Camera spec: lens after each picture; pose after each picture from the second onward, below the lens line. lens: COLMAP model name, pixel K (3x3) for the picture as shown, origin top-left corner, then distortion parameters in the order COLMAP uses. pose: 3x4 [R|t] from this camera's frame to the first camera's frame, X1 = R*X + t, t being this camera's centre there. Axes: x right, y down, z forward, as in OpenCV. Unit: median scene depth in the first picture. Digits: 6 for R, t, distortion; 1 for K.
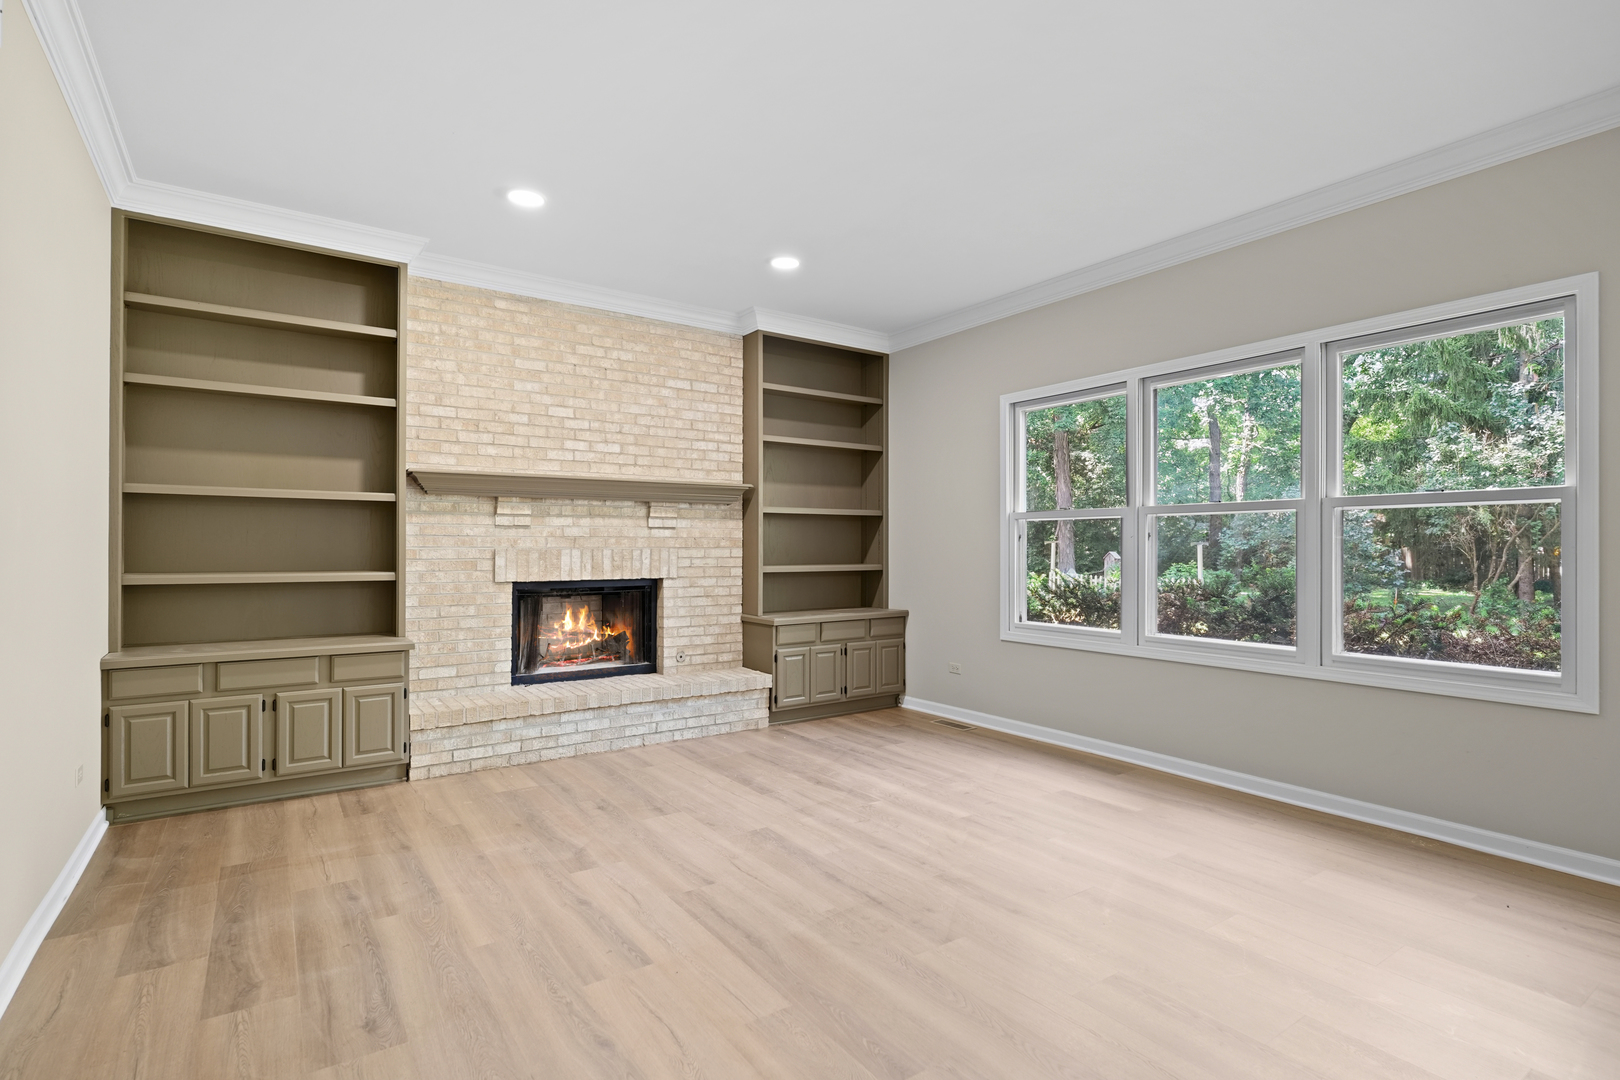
lens RADIAL K [[793.4, 0, 812.5], [0, 793.4, 542.3], [0, 0, 1]] dist [0.004609, -0.000998]
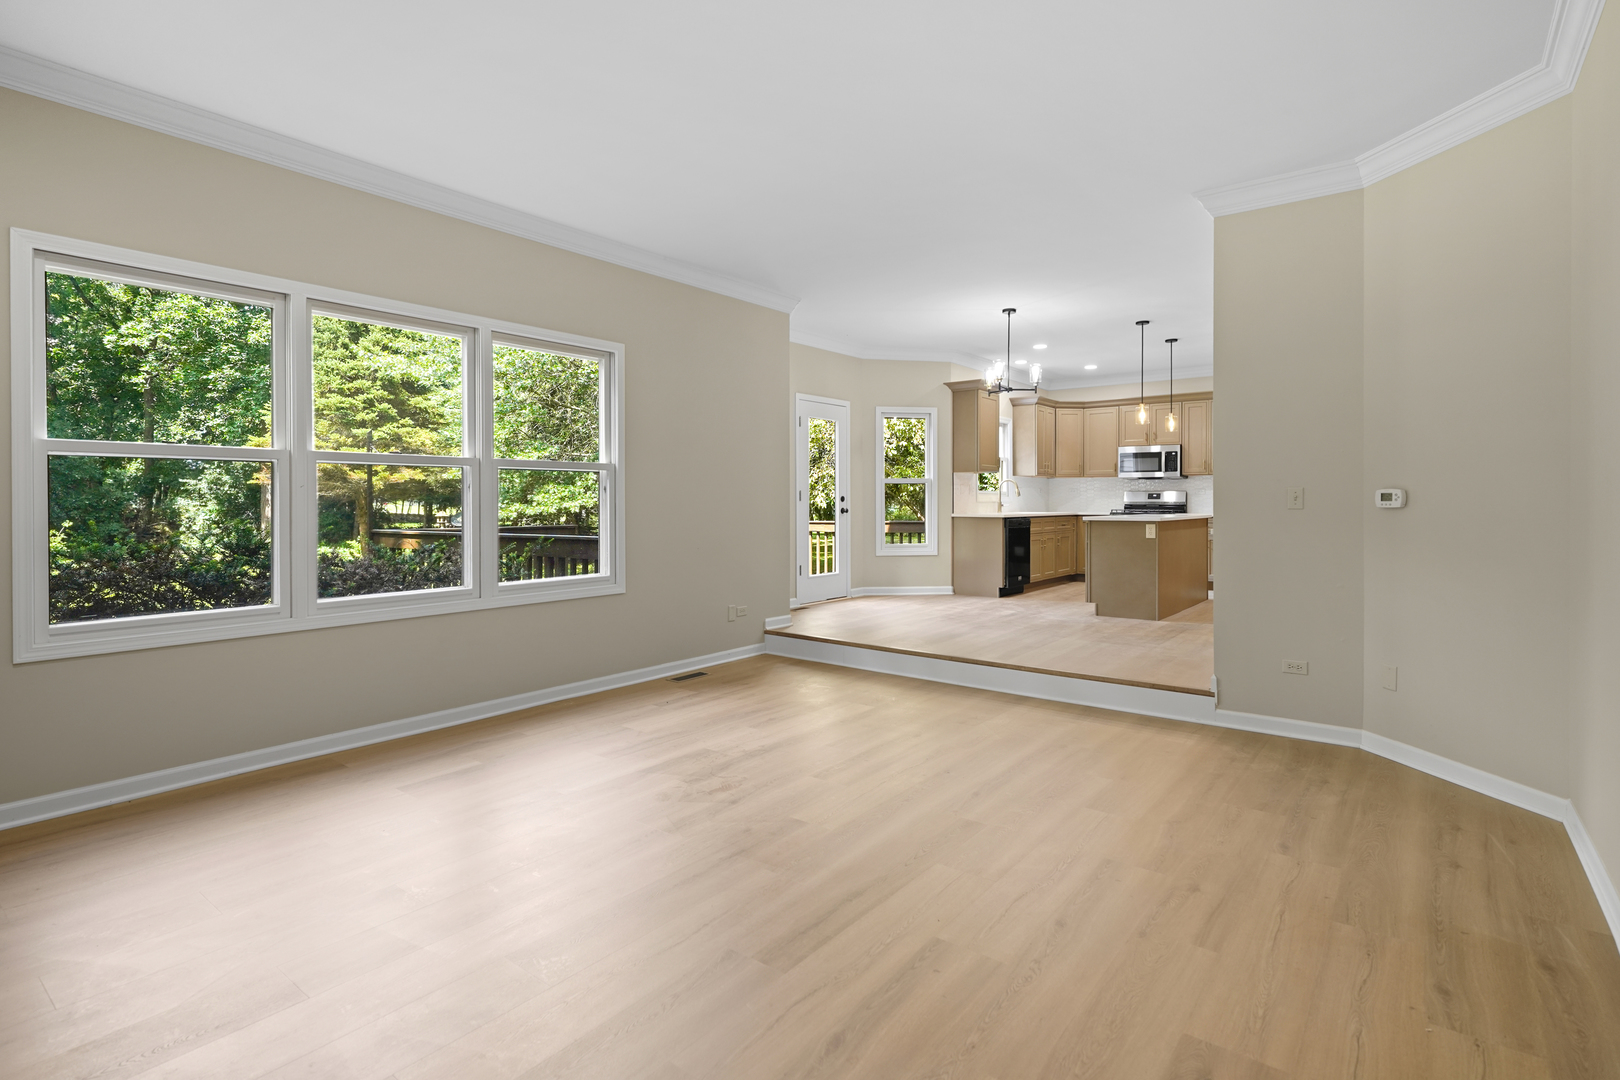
lens RADIAL K [[793.4, 0, 823.2], [0, 793.4, 475.9], [0, 0, 1]] dist [0.004609, -0.000998]
pose [[-0.301963, 0.029326, 0.952869, -0.800363], [-0.004254, 0.999475, -0.032108, 0.010054], [-0.953310, -0.013749, -0.301680, 1.055900]]
